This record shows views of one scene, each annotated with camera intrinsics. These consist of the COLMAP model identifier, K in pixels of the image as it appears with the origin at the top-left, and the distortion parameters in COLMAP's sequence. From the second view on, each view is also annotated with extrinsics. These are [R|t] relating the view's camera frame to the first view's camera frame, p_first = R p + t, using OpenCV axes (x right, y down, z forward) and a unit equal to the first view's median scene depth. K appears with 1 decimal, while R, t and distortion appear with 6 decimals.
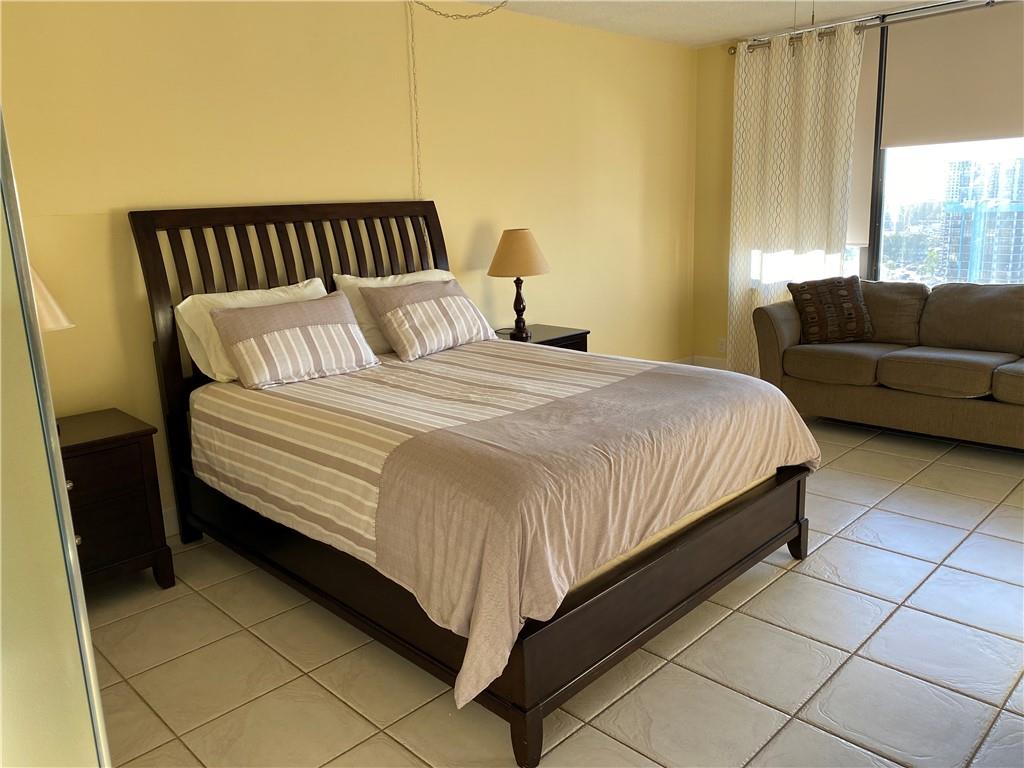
lens RADIAL K [[772.8, 0, 515.5], [0, 772.8, 380.5], [0, 0, 1]] dist [0.039391, -0.049412]
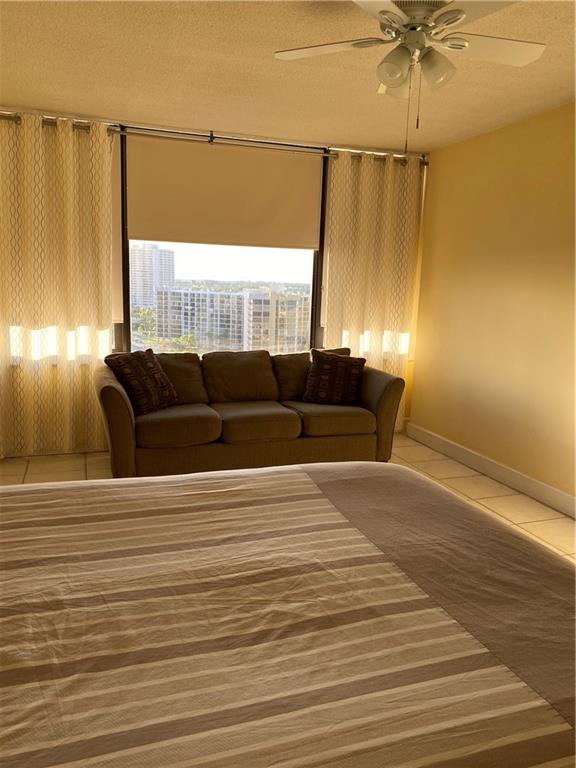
lens RADIAL K [[579.6, 0, 293.1], [0, 579.6, 382.2], [0, 0, 1]] dist [0.039391, -0.049412]
pose [[0.441857, -0.104702, 0.890954, -0.228880], [0.150016, 0.987804, 0.041685, -0.088768], [-0.884453, 0.115239, 0.452175, 0.425338]]
